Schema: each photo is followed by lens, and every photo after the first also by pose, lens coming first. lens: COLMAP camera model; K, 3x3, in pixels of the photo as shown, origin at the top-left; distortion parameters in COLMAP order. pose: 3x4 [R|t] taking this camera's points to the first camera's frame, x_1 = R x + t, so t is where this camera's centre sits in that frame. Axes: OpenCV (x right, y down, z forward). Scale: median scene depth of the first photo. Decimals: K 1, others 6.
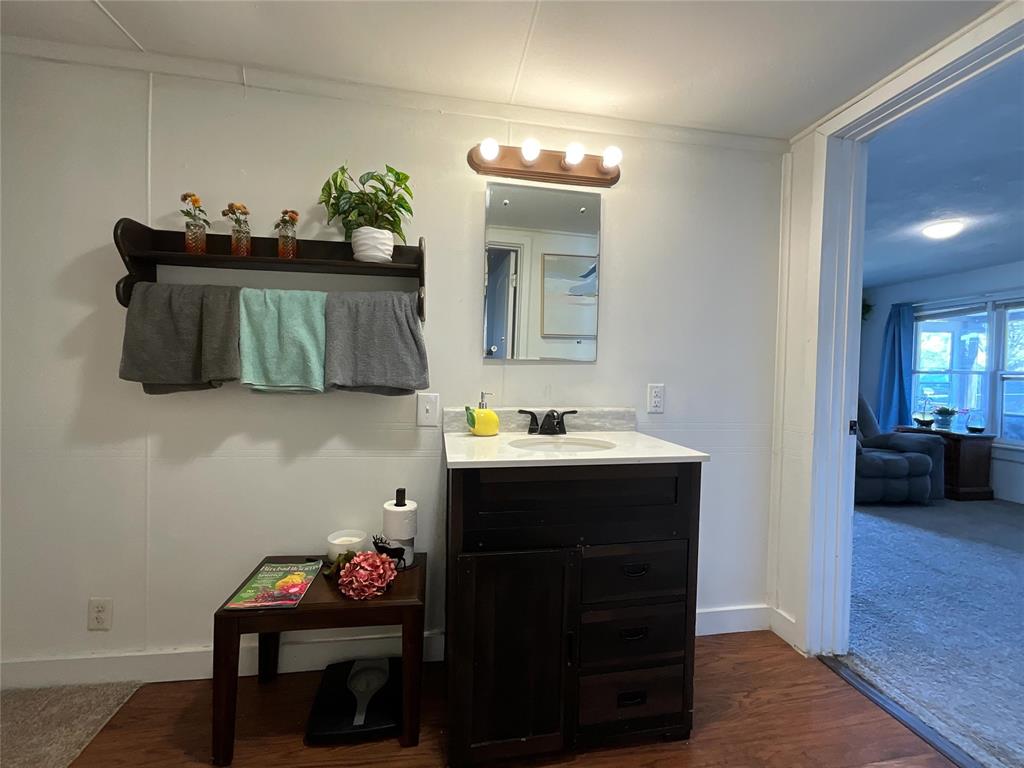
lens RADIAL K [[417.5, 0, 514.5], [0, 417.5, 383.4], [0, 0, 1]] dist [0.014800, 0.000331]
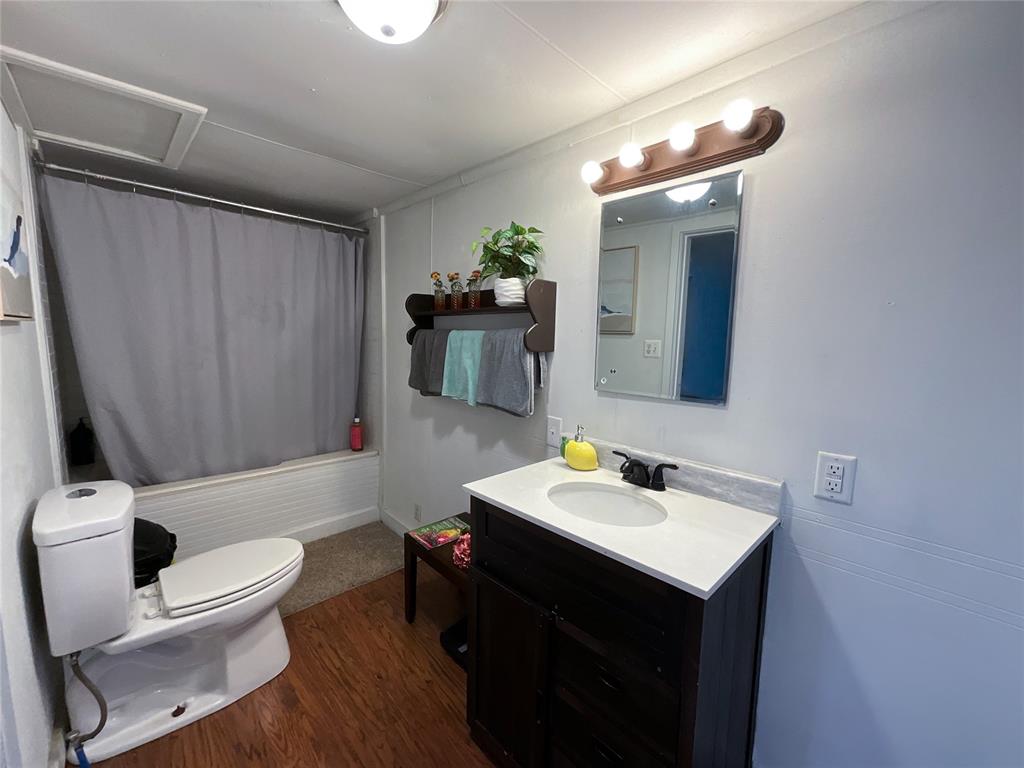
lens RADIAL K [[417.5, 0, 520.0], [0, 417.5, 382.2], [0, 0, 1]] dist [0.014800, 0.000331]
pose [[0.575199, 0.085025, -0.813583, 0.663456], [-0.034017, 0.996209, 0.080061, -0.160441], [0.817306, -0.018375, 0.575911, 0.322334]]
